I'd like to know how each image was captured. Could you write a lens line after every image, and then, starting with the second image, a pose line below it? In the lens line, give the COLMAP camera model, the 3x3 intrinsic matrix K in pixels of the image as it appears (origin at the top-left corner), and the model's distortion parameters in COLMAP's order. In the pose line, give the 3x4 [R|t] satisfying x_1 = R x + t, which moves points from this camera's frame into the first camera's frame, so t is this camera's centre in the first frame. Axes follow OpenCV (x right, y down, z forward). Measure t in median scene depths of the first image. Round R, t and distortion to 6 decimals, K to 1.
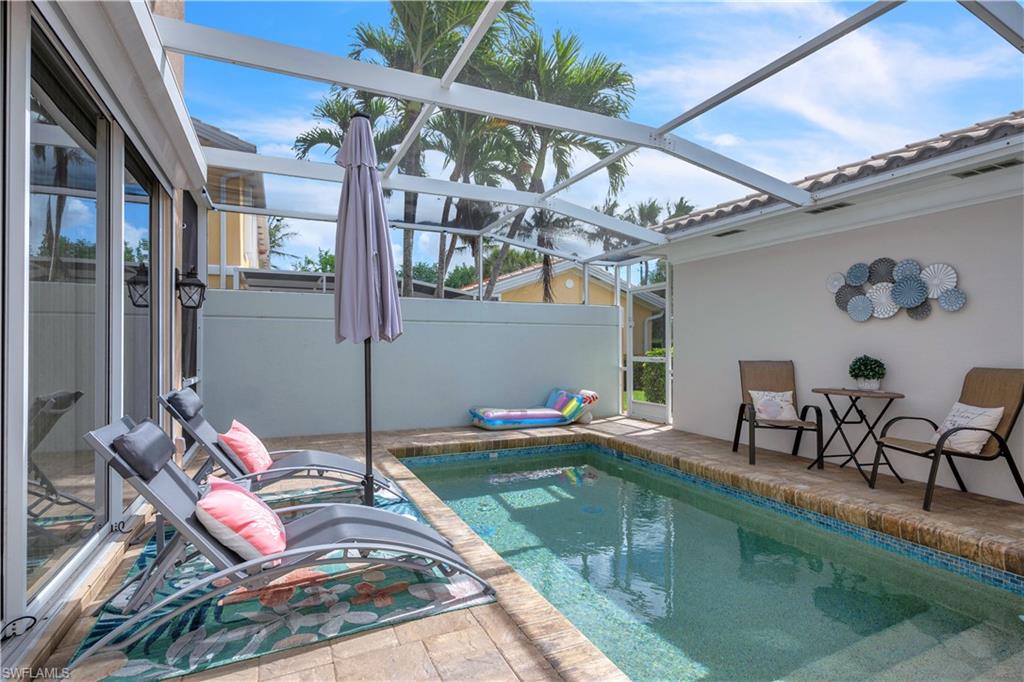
lens RADIAL K [[526.7, 0, 513.1], [0, 526.7, 343.9], [0, 0, 1]] dist [0.005021, -0.000369]
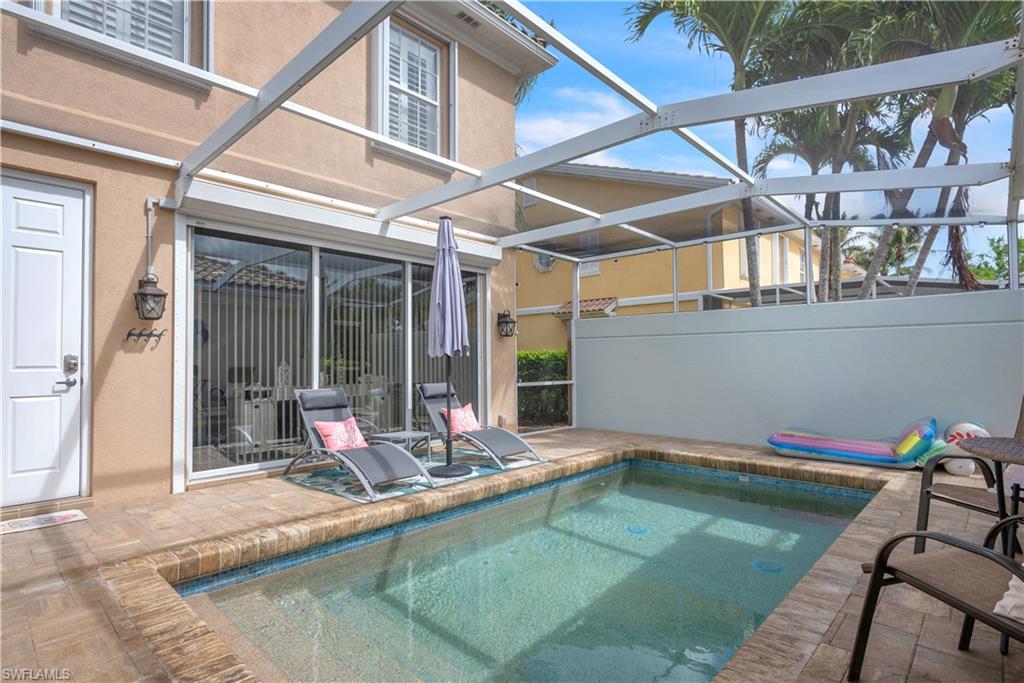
lens RADIAL K [[526.7, 0, 506.6], [0, 526.7, 344.2], [0, 0, 1]] dist [0.005021, -0.000369]
pose [[0.366384, -0.020702, -0.930234, 0.931529], [0.003388, 0.999776, -0.020916, -0.001569], [0.930458, 0.004512, 0.366372, 0.419070]]
